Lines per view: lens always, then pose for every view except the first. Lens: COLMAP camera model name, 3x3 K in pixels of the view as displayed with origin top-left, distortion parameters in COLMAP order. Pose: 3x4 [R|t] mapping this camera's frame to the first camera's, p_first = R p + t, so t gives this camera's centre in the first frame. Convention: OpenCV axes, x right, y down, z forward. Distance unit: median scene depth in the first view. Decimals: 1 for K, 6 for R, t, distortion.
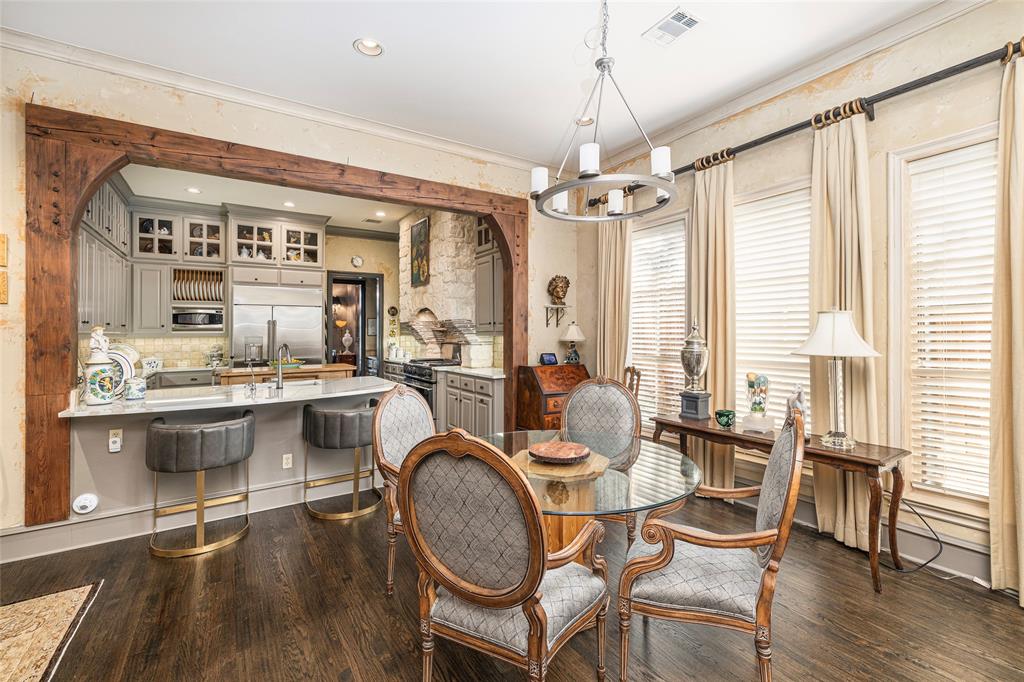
lens RADIAL K [[439.1, 0, 512.0], [0, 439.1, 341.0], [0, 0, 1]] dist [0.000085, 0.000080]
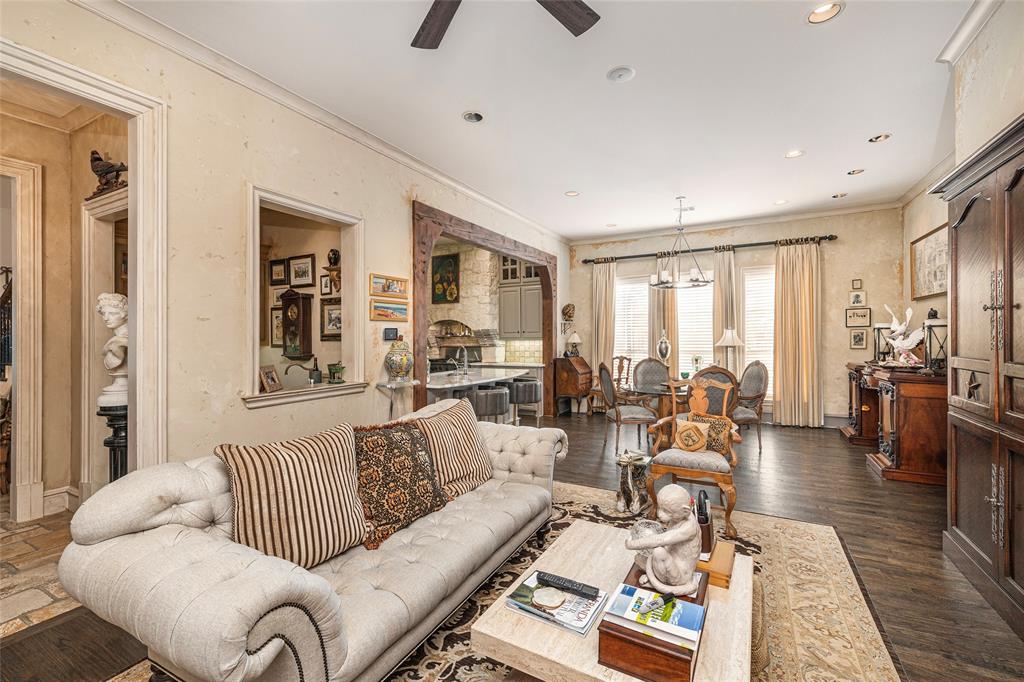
lens RADIAL K [[428.6, 0, 512.0], [0, 428.6, 341.0], [0, 0, 1]] dist [-0.000101, 0.000097]
pose [[0.880969, -0.006438, 0.473130, -0.671234], [0.011837, 0.999894, -0.008435, 0.002343], [-0.473025, 0.013031, 0.880952, -0.255095]]
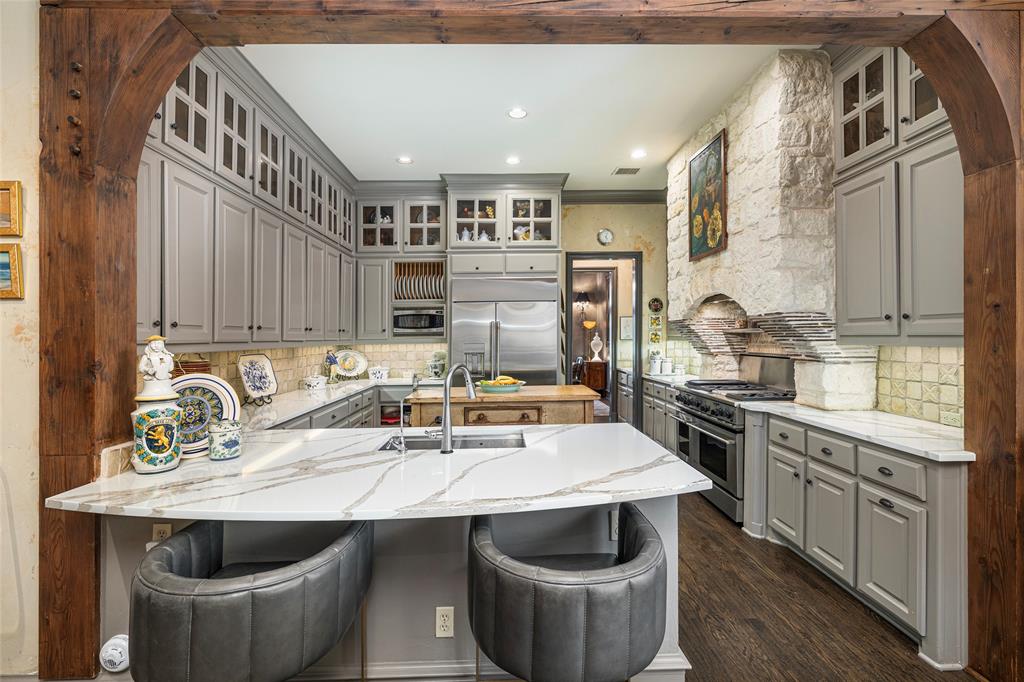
lens RADIAL K [[466.6, 0, 509.0], [0, 466.6, 332.3], [0, 0, 1]] dist [-0.002913, -0.000327]
pose [[0.849956, -0.007543, -0.526800, -0.111118], [-0.004051, 0.999774, -0.020852, -0.012417], [0.526838, 0.019858, 0.849734, 0.352332]]
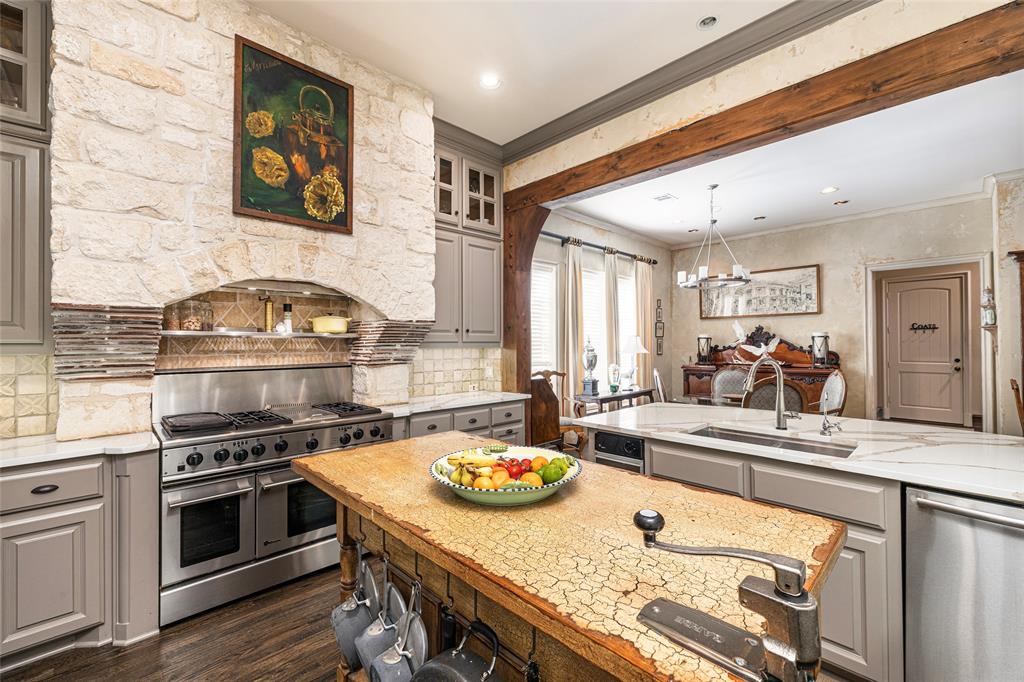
lens RADIAL K [[428.6, 0, 512.0], [0, 428.6, 341.0], [0, 0, 1]] dist [-0.000101, 0.000097]
pose [[-0.194826, 0.007631, 0.980808, -0.646653], [0.017073, 0.999845, -0.004387, -0.016232], [-0.980689, 0.015891, -0.194926, 0.915300]]
